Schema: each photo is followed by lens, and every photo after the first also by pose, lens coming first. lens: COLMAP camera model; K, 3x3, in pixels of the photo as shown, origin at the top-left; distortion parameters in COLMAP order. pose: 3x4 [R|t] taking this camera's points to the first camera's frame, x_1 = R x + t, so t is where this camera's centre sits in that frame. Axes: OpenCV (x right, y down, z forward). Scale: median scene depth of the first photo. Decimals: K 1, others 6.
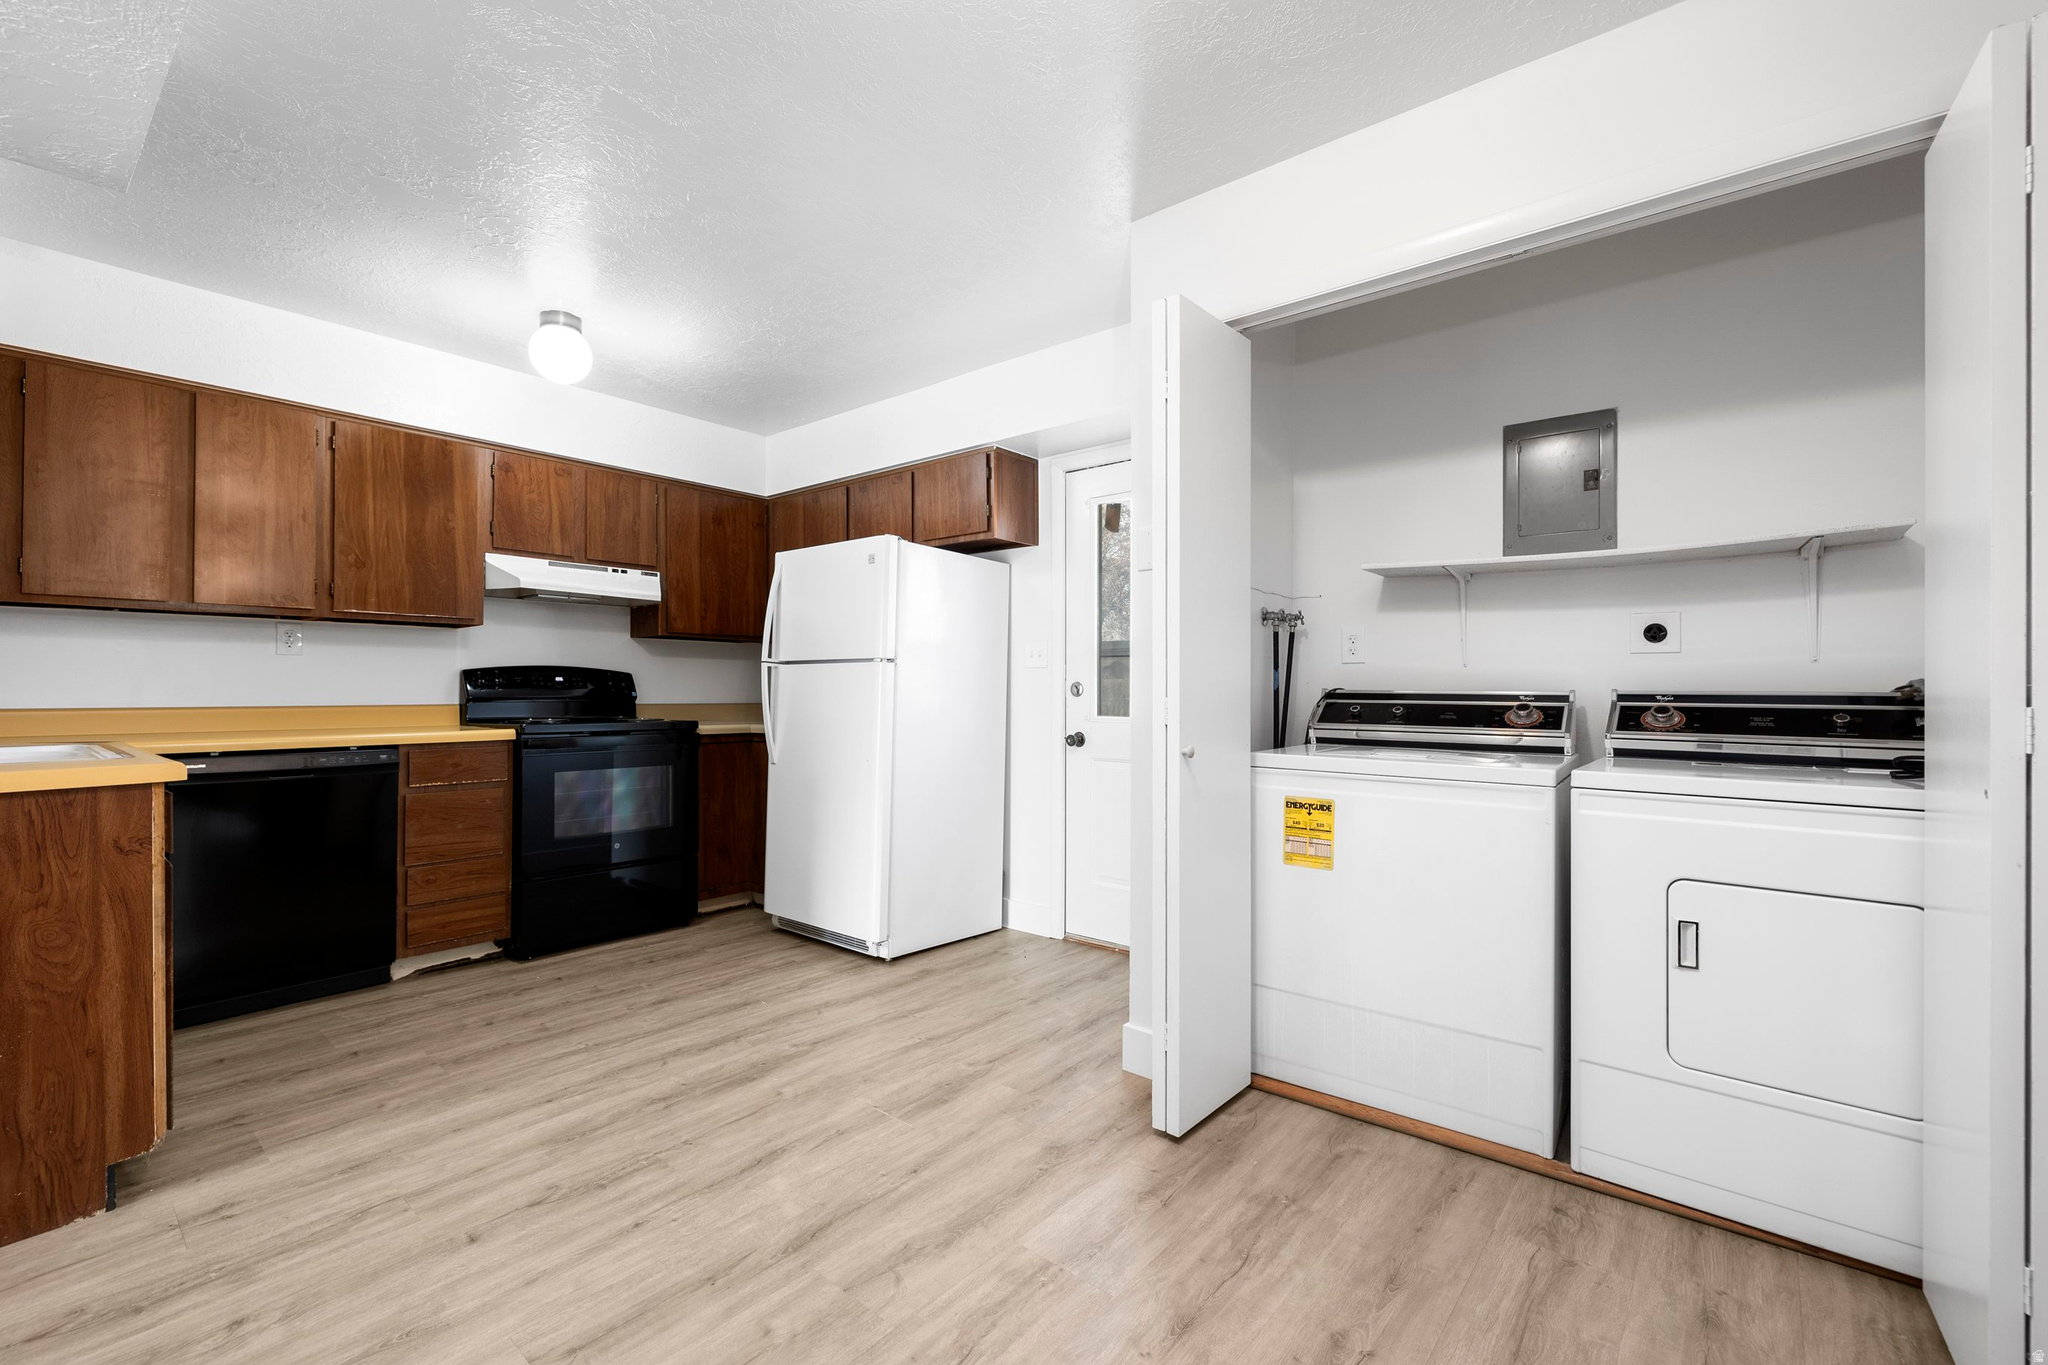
lens RADIAL K [[859.9, 0, 1013.4], [0, 859.9, 681.3], [0, 0, 1]] dist [-0.000451, -0.000085]
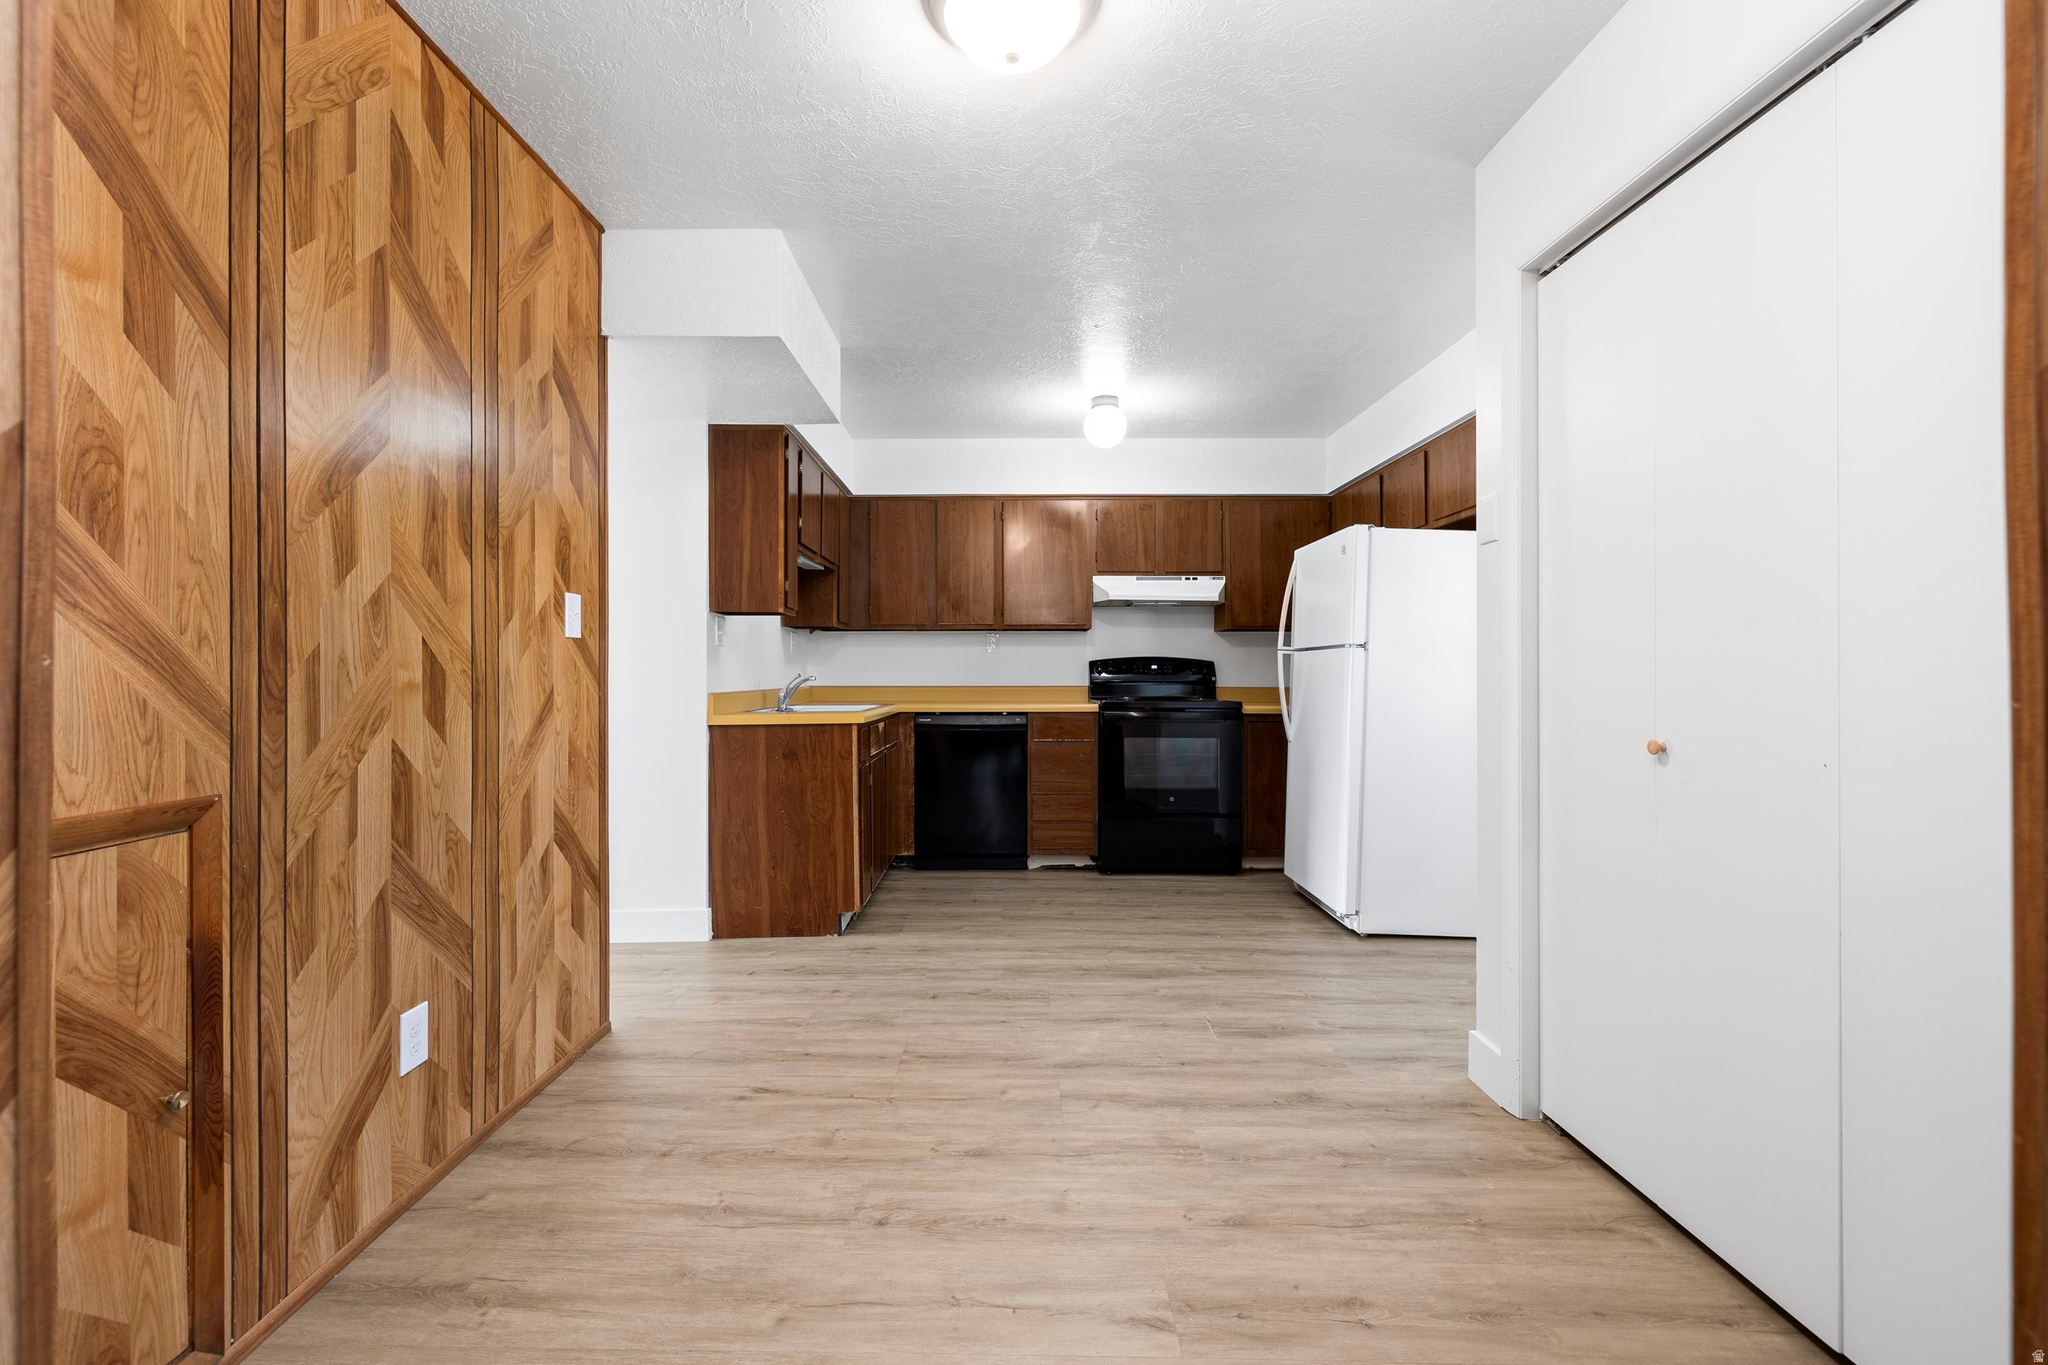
lens RADIAL K [[859.9, 0, 1013.4], [0, 859.9, 681.3], [0, 0, 1]] dist [-0.000451, -0.000085]
pose [[0.644358, 0.002690, -0.764719, 0.413532], [0.009408, 0.999890, 0.011443, 0.002543], [0.764666, -0.014568, 0.644262, 0.016276]]
